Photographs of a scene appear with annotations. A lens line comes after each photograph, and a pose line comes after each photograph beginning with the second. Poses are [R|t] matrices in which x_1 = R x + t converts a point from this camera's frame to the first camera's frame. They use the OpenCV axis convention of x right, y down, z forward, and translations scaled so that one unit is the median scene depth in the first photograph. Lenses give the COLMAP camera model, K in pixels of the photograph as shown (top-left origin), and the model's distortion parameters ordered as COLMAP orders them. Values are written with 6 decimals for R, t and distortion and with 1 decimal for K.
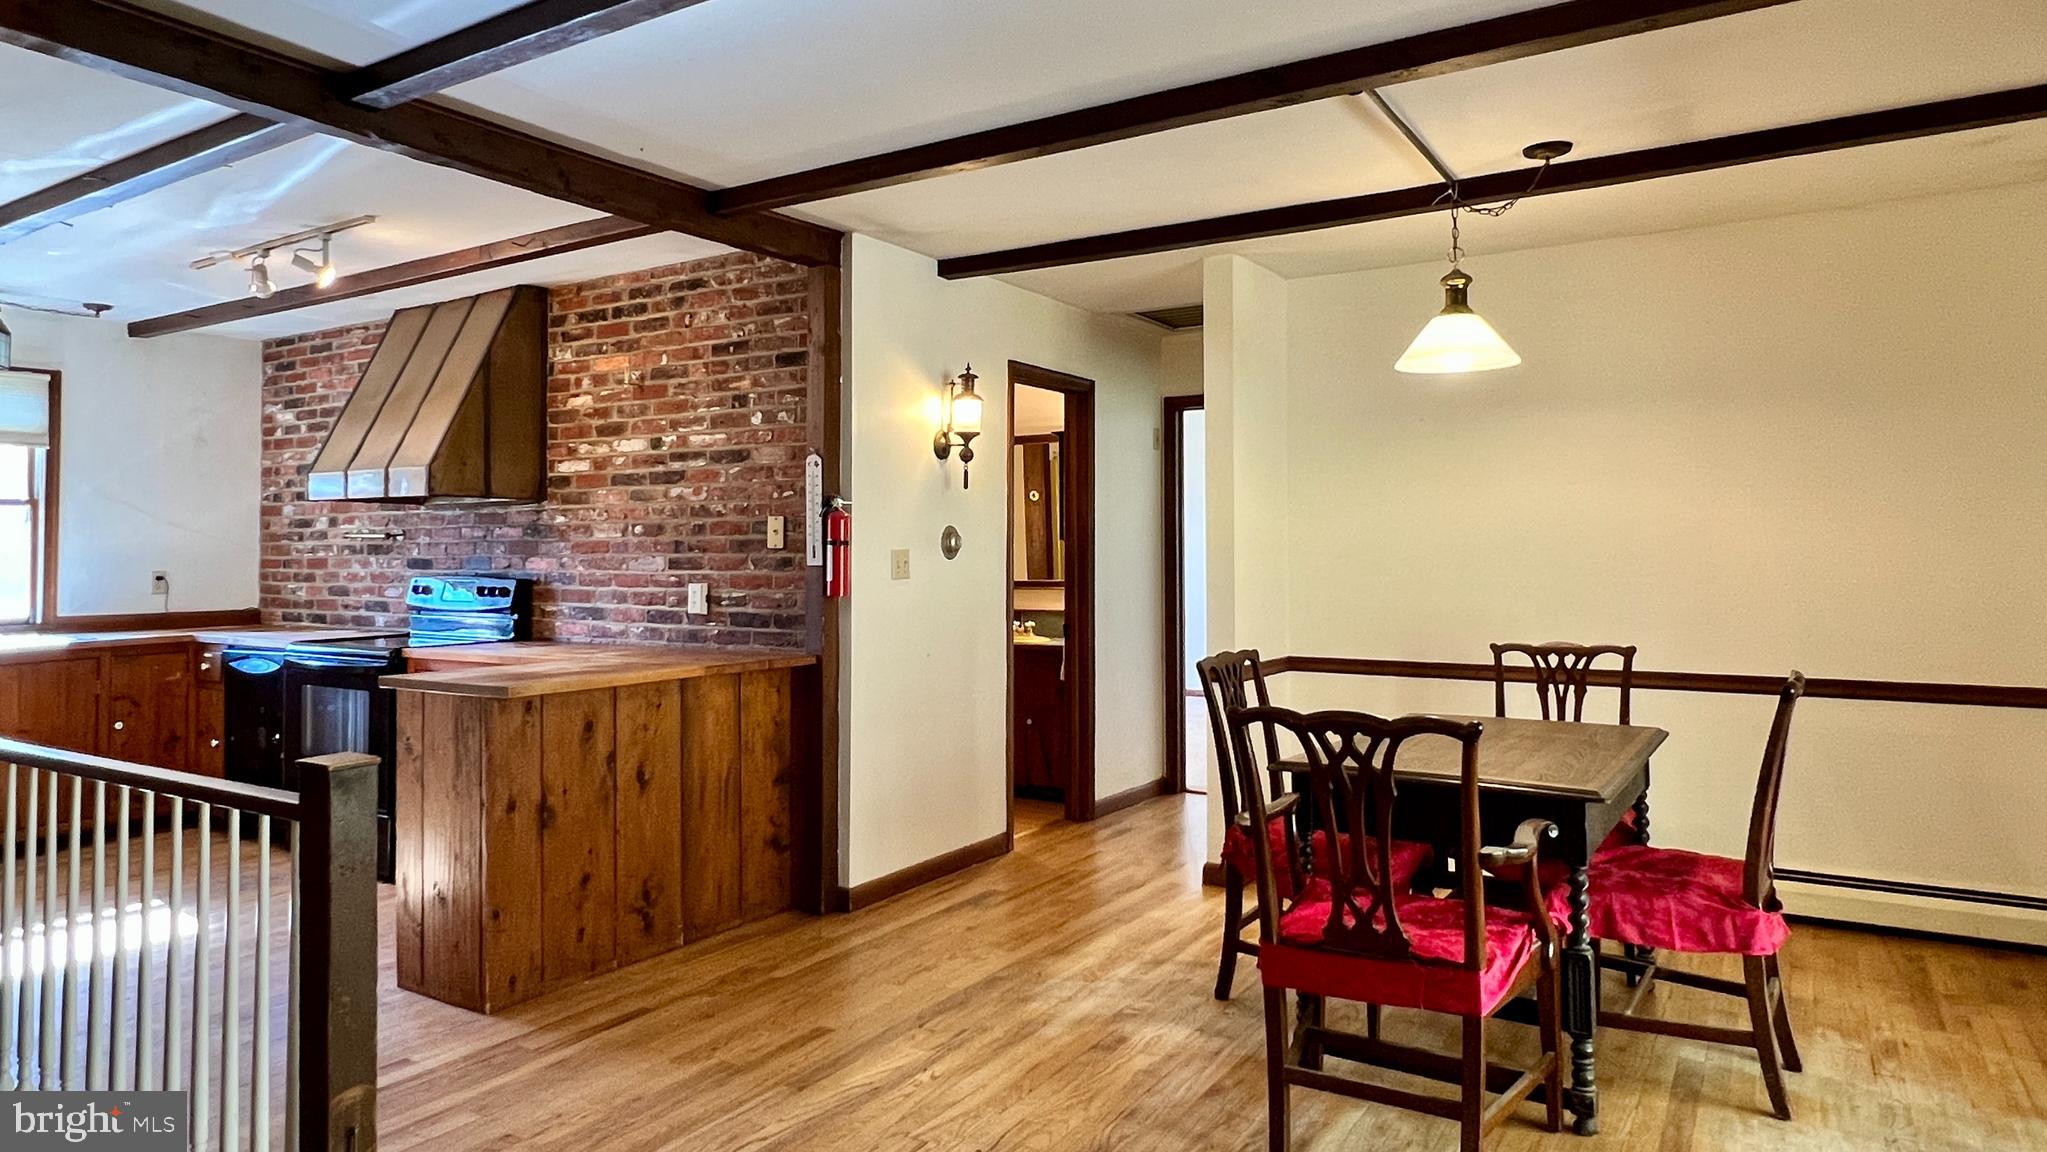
lens RADIAL K [[1233.2, 0, 940.6], [0, 1233.2, 528.8], [0, 0, 1]] dist [0.001153, 0.001757]
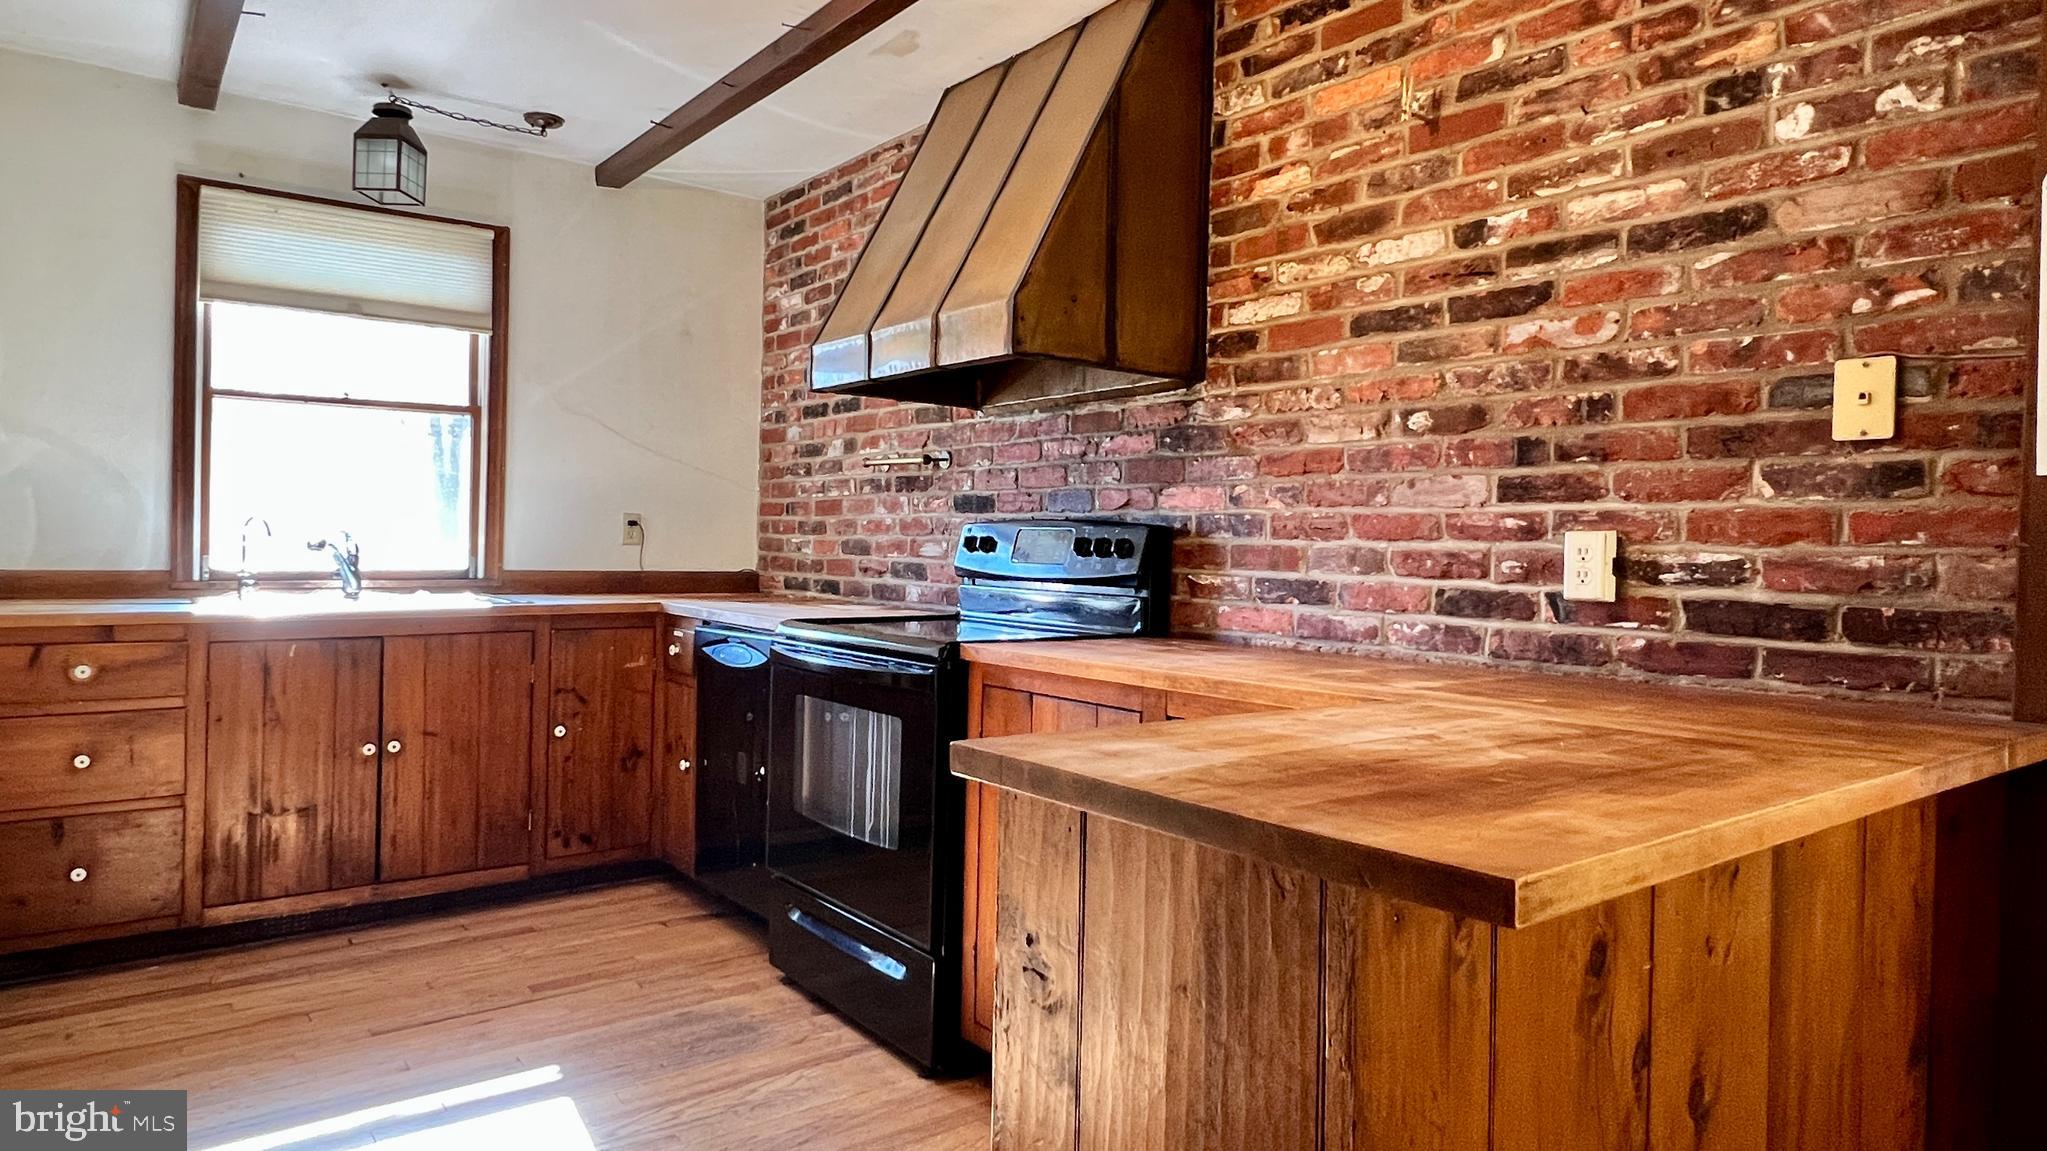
lens RADIAL K [[1213.0, 0, 1023.5], [0, 1213.0, 575.5], [0, 0, 1]] dist [0.001714, 0.000425]
pose [[0.948927, 0.033346, -0.313728, -0.227704], [-0.019933, 0.998749, 0.045867, 0.039965], [0.314865, -0.037271, 0.948404, 0.472465]]
